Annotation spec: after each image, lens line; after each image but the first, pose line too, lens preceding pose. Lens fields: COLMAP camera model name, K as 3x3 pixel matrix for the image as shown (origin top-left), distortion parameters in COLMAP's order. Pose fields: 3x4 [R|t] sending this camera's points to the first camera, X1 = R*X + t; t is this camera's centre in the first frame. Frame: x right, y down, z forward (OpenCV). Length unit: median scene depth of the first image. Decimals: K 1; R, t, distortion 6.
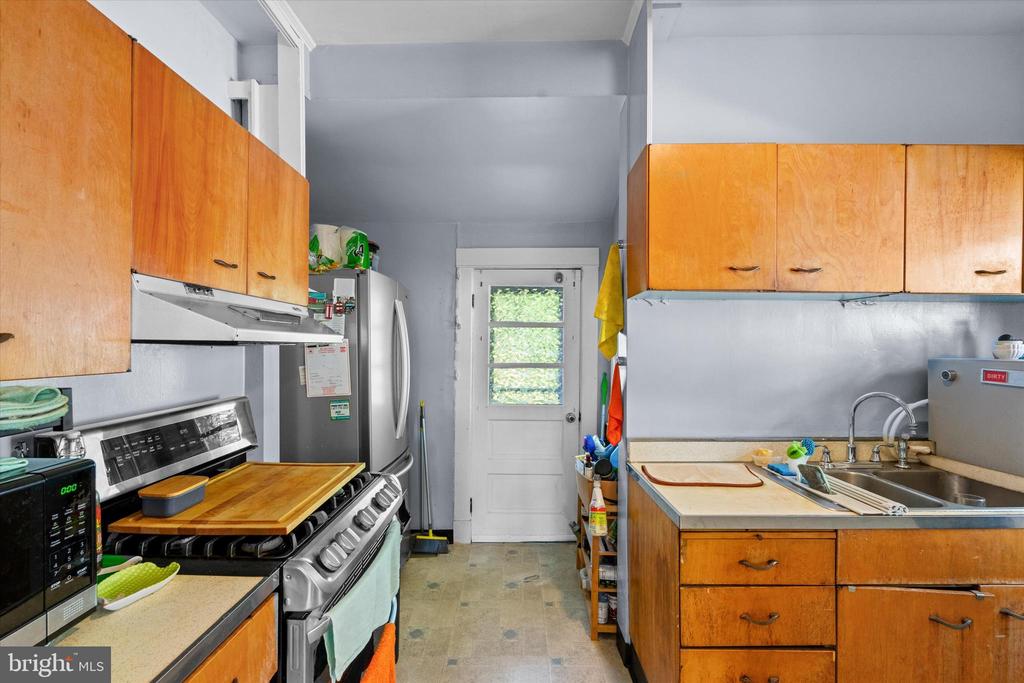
lens RADIAL K [[464.0, 0, 511.4], [0, 464.0, 340.5], [0, 0, 1]] dist [-0.008965, 0.000516]
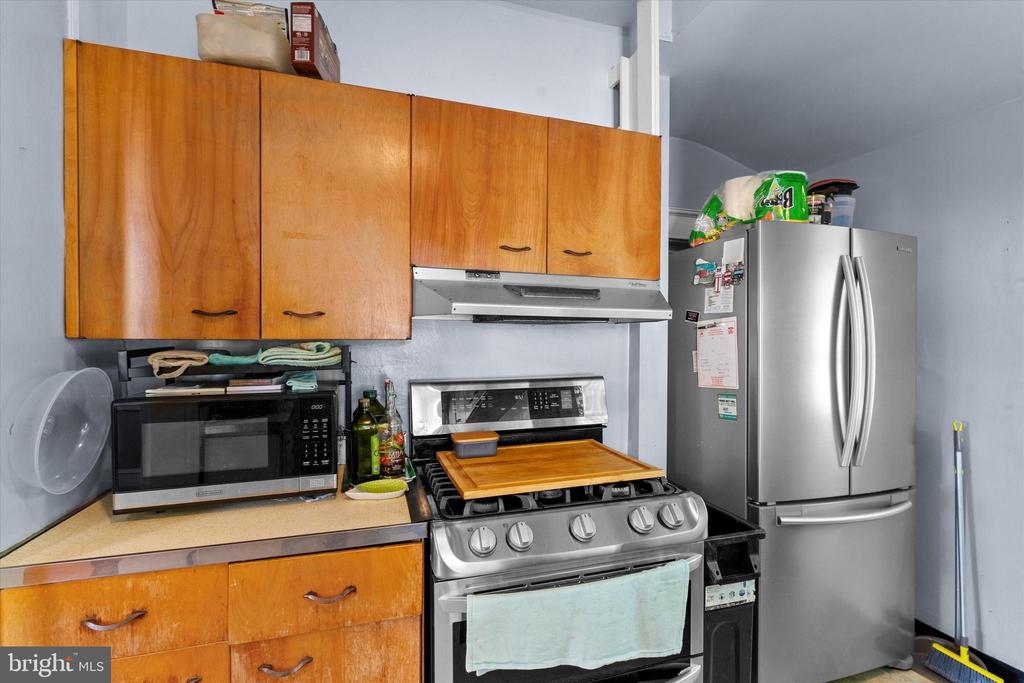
lens RADIAL K [[464.0, 0, 512.9], [0, 464.0, 342.5], [0, 0, 1]] dist [-0.008965, 0.000516]
pose [[0.302254, 0.005089, -0.953214, 0.460581], [0.005348, 0.999961, 0.007034, 0.054377], [0.953213, -0.007224, 0.302215, 0.691947]]
